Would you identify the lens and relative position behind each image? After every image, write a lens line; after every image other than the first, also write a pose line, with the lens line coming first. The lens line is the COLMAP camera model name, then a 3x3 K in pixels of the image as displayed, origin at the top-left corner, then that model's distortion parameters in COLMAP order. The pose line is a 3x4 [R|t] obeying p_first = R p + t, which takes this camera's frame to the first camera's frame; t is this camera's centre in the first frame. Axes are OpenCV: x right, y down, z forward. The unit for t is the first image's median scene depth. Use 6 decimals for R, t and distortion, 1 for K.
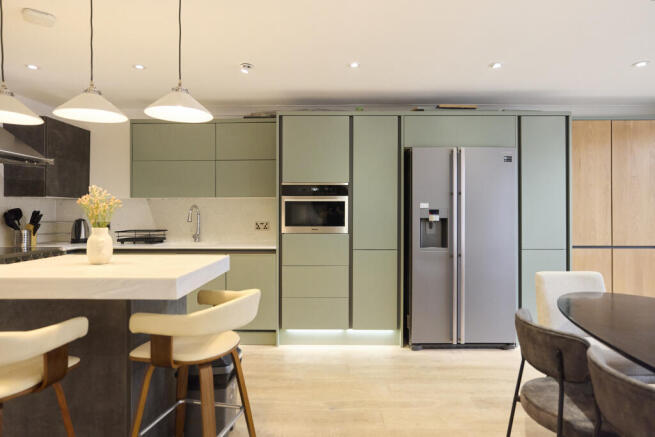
lens RADIAL K [[388.1, 0, 327.5], [0, 388.1, 218.5], [0, 0, 1]] dist [-0.000382, 0.000176]
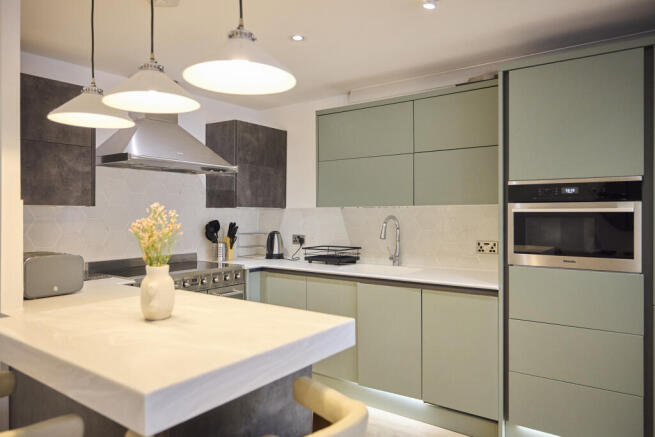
lens RADIAL K [[446.9, 0, 327.5], [0, 446.9, 218.5], [0, 0, 1]] dist [0.005581, 0.002065]
pose [[0.816455, 0.005317, -0.577384, 0.054326], [-0.008042, 0.999965, -0.002162, -0.029802], [0.577353, 0.006409, 0.816470, 0.261520]]
